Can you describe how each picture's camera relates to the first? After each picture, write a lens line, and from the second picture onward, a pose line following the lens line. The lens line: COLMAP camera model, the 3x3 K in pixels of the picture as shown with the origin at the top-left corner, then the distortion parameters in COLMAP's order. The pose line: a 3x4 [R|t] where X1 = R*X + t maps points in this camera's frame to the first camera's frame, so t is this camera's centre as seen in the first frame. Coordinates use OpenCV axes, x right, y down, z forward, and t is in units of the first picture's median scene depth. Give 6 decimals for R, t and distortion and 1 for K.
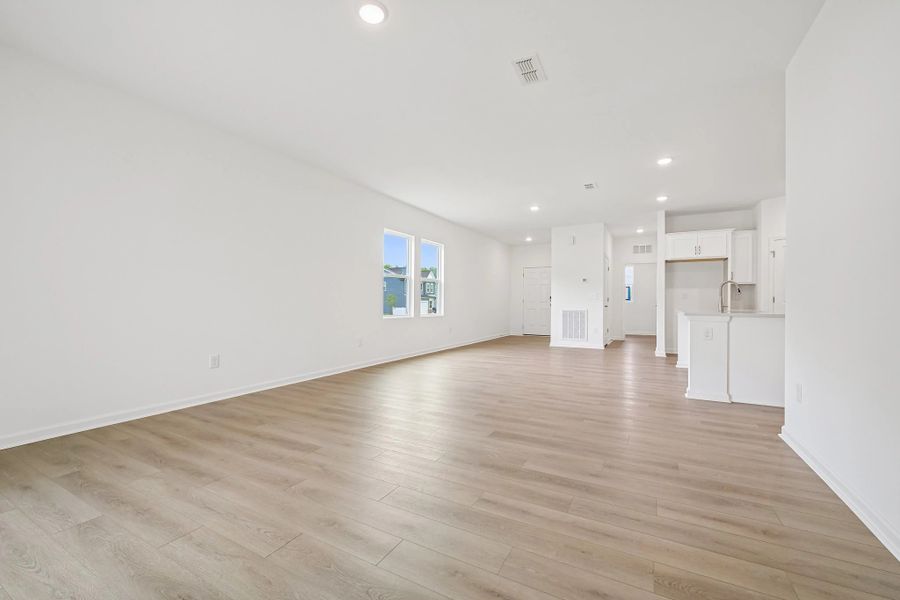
lens RADIAL K [[371.9, 0, 453.8], [0, 371.9, 301.5], [0, 0, 1]] dist [-0.001366, -0.000014]
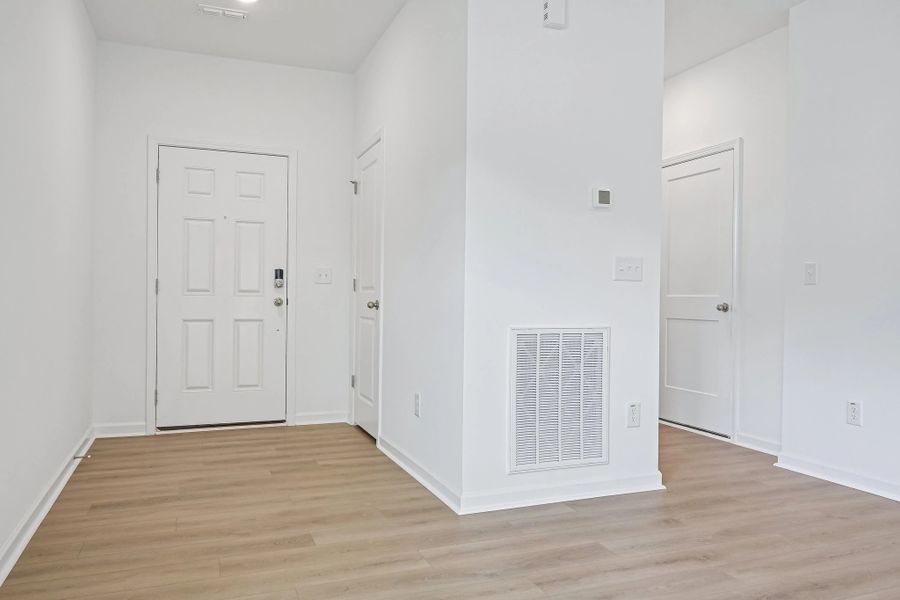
lens RADIAL K [[679.3, 0, 456.3], [0, 679.3, 280.4], [0, 0, 1]] dist [-0.004433, 0.008907]
pose [[0.642678, 0.014988, 0.765990, -0.028761], [-0.008807, 0.999887, -0.012175, -0.000560], [-0.766086, 0.001079, 0.642737, 0.979035]]
